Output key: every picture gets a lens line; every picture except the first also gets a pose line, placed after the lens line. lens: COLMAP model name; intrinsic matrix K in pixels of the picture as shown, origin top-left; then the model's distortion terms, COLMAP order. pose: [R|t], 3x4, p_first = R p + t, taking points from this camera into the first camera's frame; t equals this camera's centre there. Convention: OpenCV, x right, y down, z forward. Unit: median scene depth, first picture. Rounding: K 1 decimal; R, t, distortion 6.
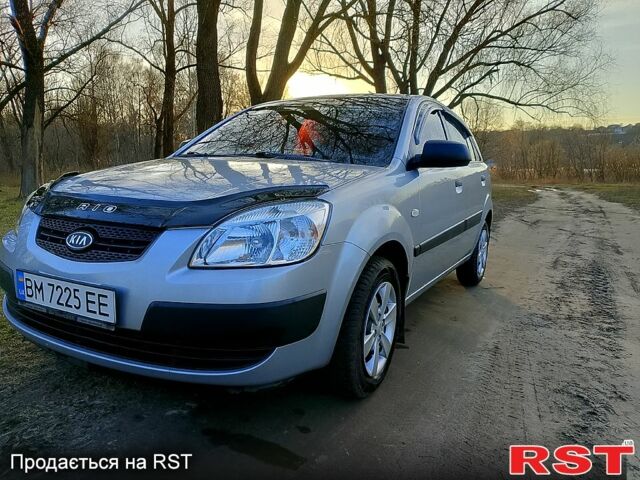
lens RADIAL K [[486.3, 0, 321.7], [0, 486.3, 239.5], [0, 0, 1]] dist [-0.005946, -0.019979]
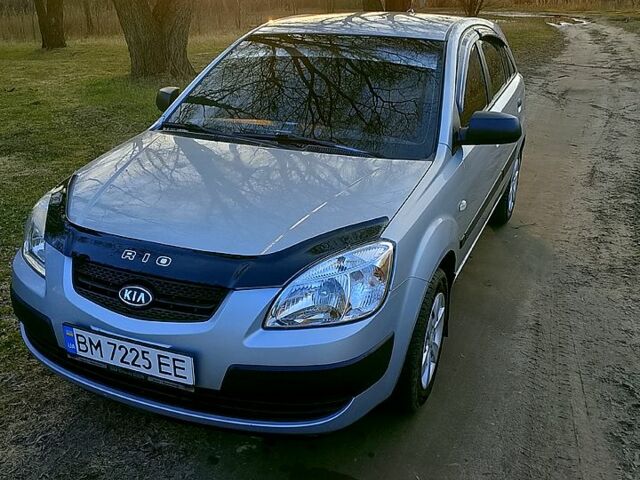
lens RADIAL K [[647.1, 0, 323.9], [0, 647.1, 236.5], [0, 0, 1]] dist [0.010439, 0.000000]
pose [[0.995916, -0.054056, 0.072315, -0.168239], [0.036649, 0.974042, 0.223379, -0.297261], [-0.082513, -0.219817, 0.972045, -0.187169]]
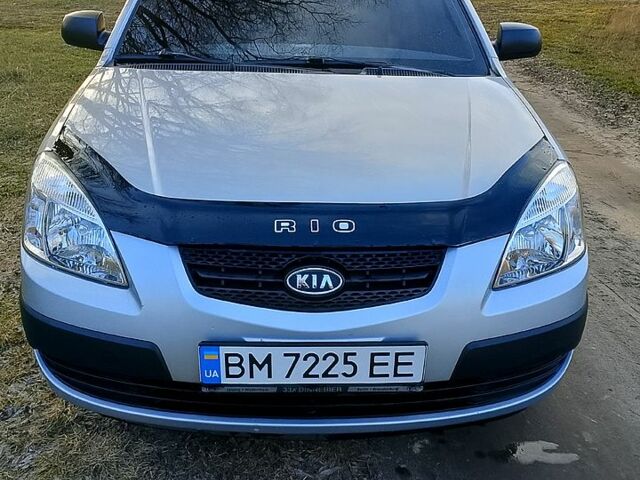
lens RADIAL K [[646.7, 0, 319.3], [0, 646.7, 241.0], [0, 0, 1]] dist [0.036189, 0.000000]
pose [[0.856992, -0.216343, 0.467718, -0.698286], [0.068905, 0.947566, 0.312043, -0.255112], [-0.510702, -0.235191, 0.826964, 0.211348]]
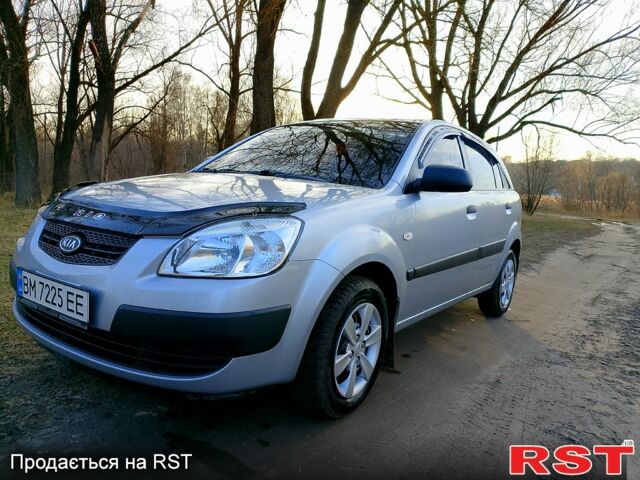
lens RADIAL K [[484.2, 0, 320.3], [0, 484.2, 241.3], [0, 0, 1]] dist [-0.006505, -0.018668]
pose [[0.991659, 0.053477, -0.117273, 0.137614], [-0.058184, 0.997617, -0.037085, 0.002843], [0.115010, 0.043599, 0.992407, -0.000744]]
